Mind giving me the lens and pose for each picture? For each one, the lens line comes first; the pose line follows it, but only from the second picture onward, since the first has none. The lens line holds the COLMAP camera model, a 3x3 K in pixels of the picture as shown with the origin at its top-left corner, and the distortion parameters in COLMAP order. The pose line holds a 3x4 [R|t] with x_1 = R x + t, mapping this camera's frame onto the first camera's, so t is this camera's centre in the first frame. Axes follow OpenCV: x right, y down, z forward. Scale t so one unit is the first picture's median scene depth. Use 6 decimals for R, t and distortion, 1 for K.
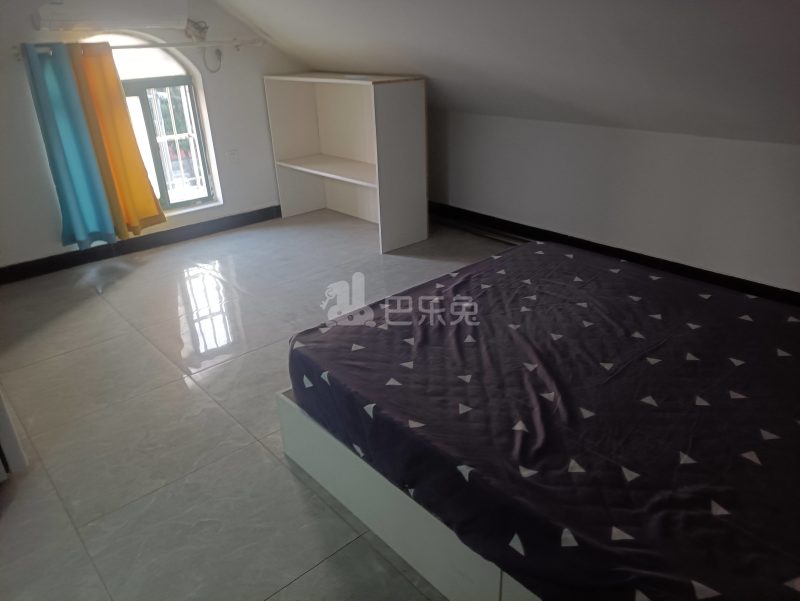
lens RADIAL K [[591.6, 0, 403.0], [0, 591.6, 300.3], [0, 0, 1]] dist [0.040111, -0.006817]
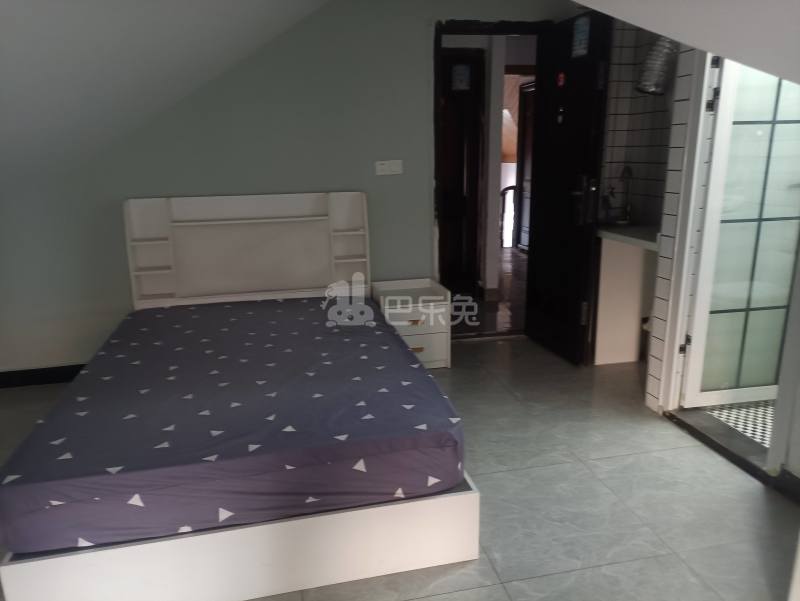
lens RADIAL K [[591.6, 0, 402.7], [0, 591.6, 299.2], [0, 0, 1]] dist [0.040111, -0.006817]
pose [[-0.876598, -0.071276, 0.475916, -0.470912], [0.237924, 0.795445, 0.557368, -0.569383], [-0.418292, 0.601820, -0.680327, 1.317606]]
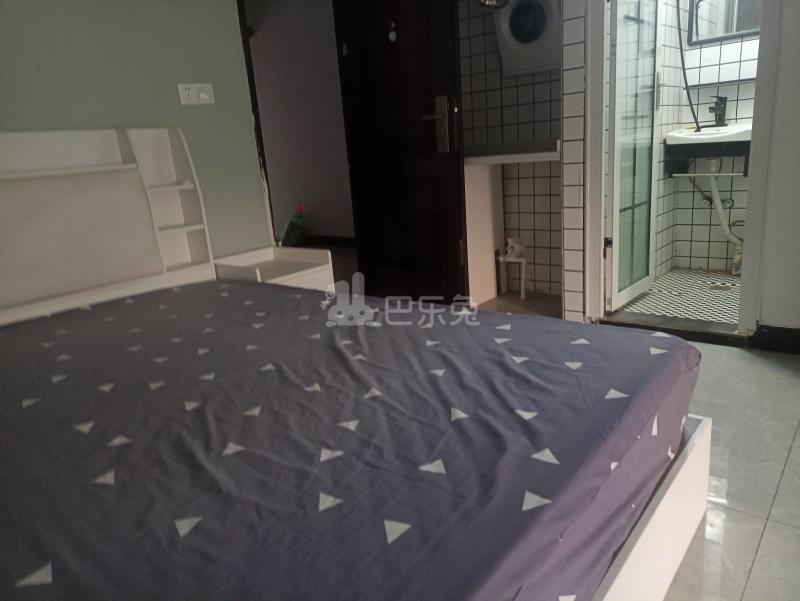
lens RADIAL K [[591.6, 0, 404.6], [0, 591.6, 302.9], [0, 0, 1]] dist [0.040111, -0.006817]
pose [[-0.978908, 0.147888, -0.140953, 0.194443], [0.026540, 0.776138, 0.630004, -0.357738], [0.202568, 0.612975, -0.763693, 1.206226]]
